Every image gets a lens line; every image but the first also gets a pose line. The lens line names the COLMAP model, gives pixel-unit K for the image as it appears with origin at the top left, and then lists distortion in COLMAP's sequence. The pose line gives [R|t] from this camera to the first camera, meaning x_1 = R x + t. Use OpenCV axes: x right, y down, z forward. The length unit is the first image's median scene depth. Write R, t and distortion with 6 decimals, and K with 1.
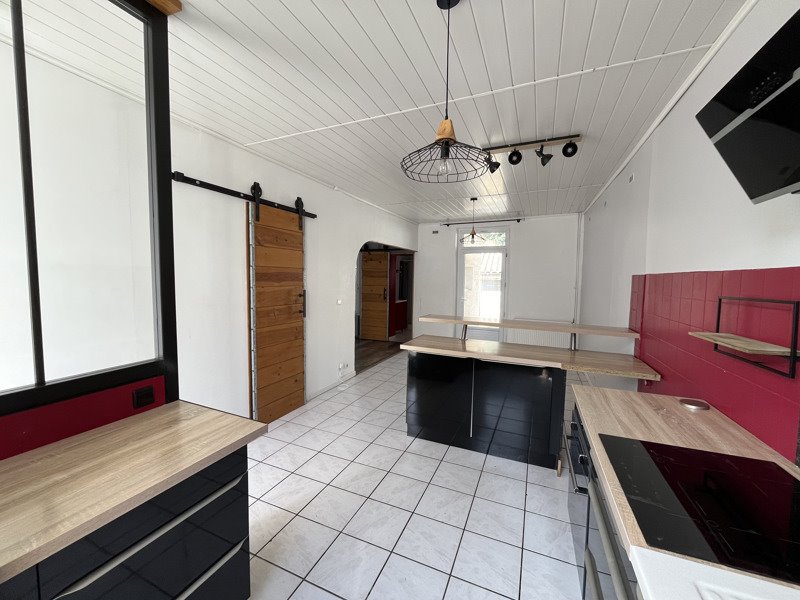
lens RADIAL K [[323.0, 0, 399.0], [0, 323.0, 300.0], [0, 0, 1]] dist [0.001435, 0.000821]
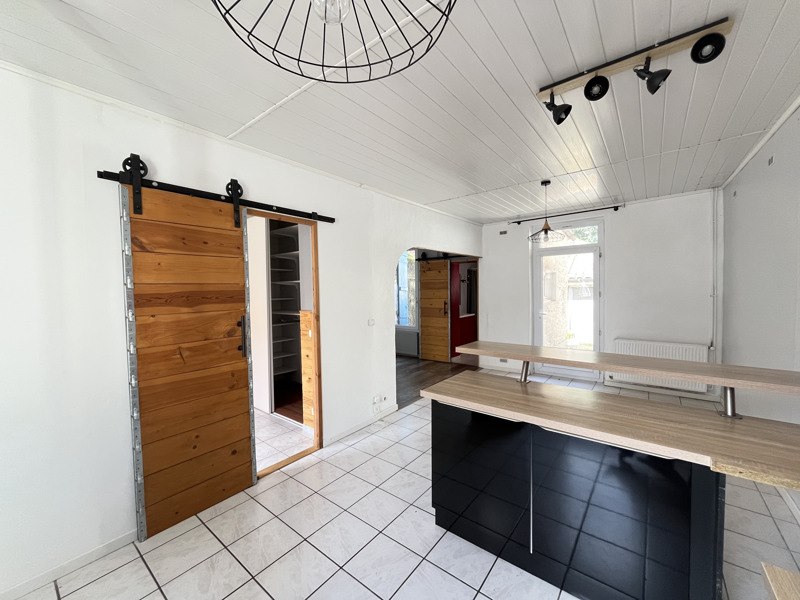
lens RADIAL K [[323.0, 0, 398.5], [0, 323.0, 299.6], [0, 0, 1]] dist [0.001435, 0.000821]
pose [[0.967361, -0.024375, -0.252228, 0.089227], [0.015176, 0.999149, -0.038354, -0.016494], [0.252948, 0.033274, 0.966908, 0.207165]]
